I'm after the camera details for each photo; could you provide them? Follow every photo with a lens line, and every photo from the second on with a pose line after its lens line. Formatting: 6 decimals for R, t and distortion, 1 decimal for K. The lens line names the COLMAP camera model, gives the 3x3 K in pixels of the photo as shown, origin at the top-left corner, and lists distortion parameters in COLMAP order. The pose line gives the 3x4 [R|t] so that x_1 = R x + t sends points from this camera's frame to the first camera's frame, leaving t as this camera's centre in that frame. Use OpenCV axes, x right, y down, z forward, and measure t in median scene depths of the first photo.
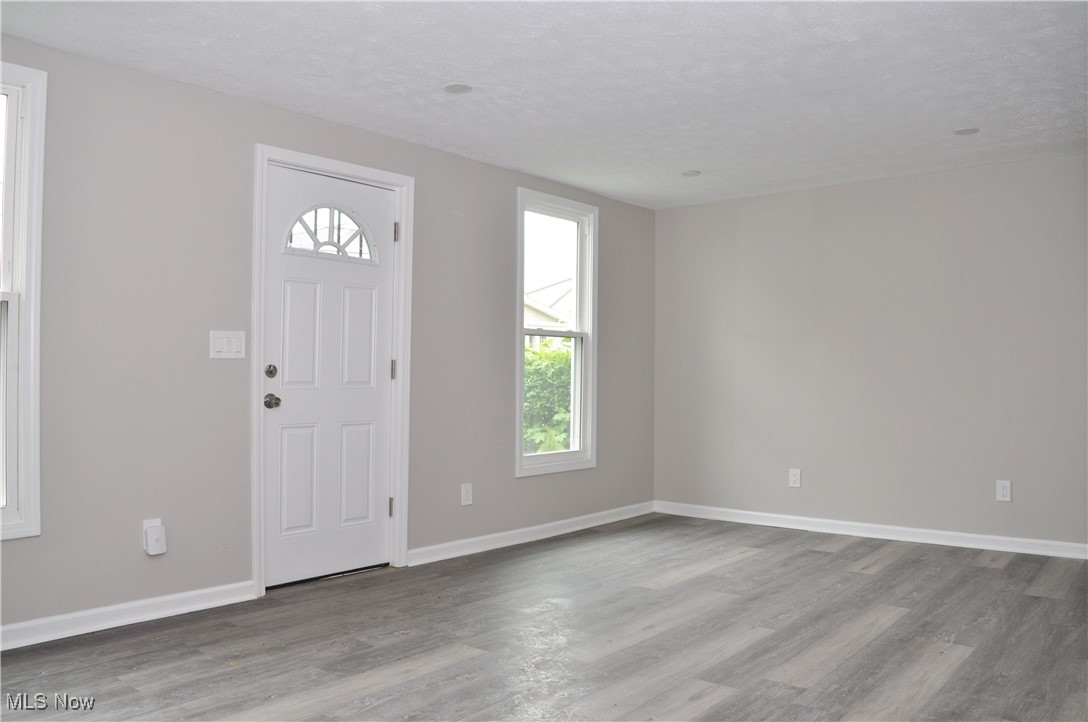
lens RADIAL K [[825.3, 0, 543.4], [0, 825.3, 384.5], [0, 0, 1]] dist [-0.061842, 0.000795]
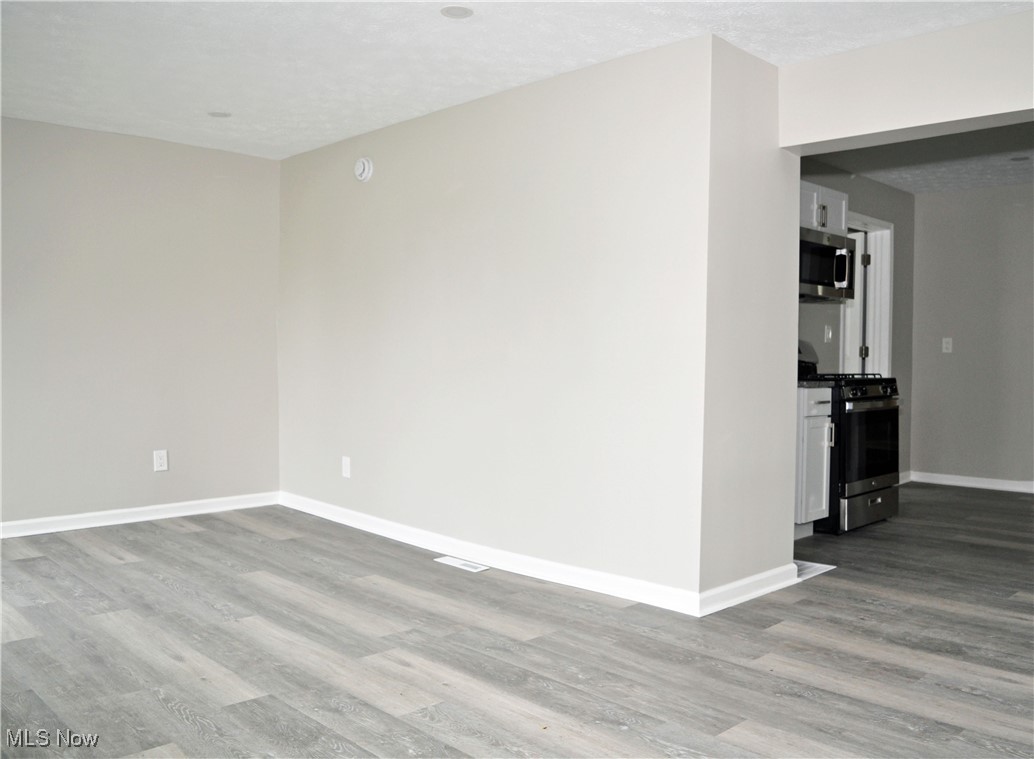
lens RADIAL K [[910.5, 0, 517.0], [0, 910.5, 379.5], [0, 0, 1]] dist [-0.002975, -0.002883]
pose [[0.105144, -0.019302, 0.994270, -0.778695], [-0.007546, 0.999767, 0.020207, 0.002154], [-0.994428, -0.009627, 0.104973, 0.624727]]
